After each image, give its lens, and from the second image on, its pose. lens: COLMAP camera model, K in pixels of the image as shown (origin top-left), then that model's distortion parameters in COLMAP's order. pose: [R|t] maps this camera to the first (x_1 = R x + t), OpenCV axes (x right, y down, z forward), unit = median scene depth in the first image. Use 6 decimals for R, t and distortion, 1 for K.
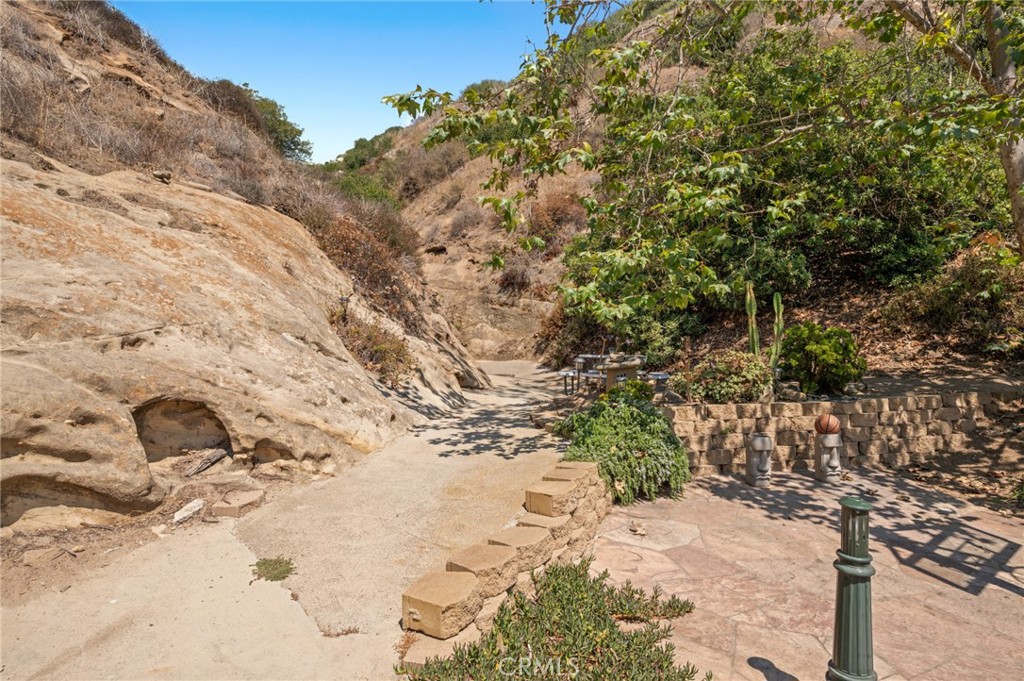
lens RADIAL K [[609.2, 0, 519.9], [0, 609.2, 307.8], [0, 0, 1]] dist [-0.001282, 0.000046]
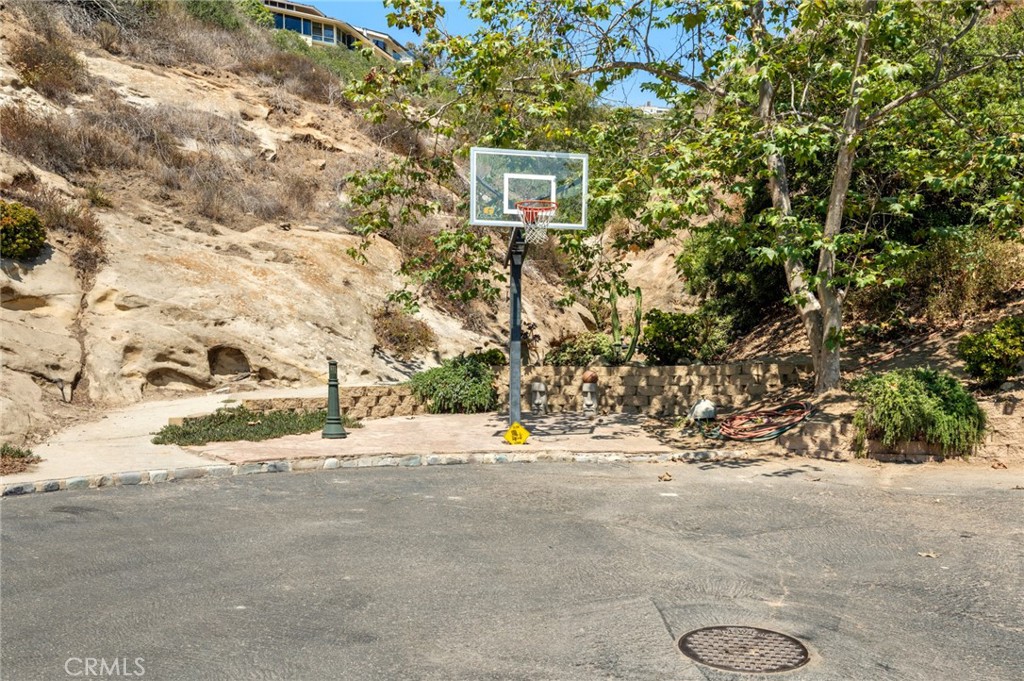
lens RADIAL K [[918.1, 0, 511.8], [0, 918.1, 340.3], [0, 0, 1]] dist [-0.006291, -0.001803]
pose [[0.868119, -0.006793, -0.496310, 1.727779], [0.019206, 0.999617, 0.019912, 0.065827], [0.495985, -0.026818, 0.867917, -1.211673]]
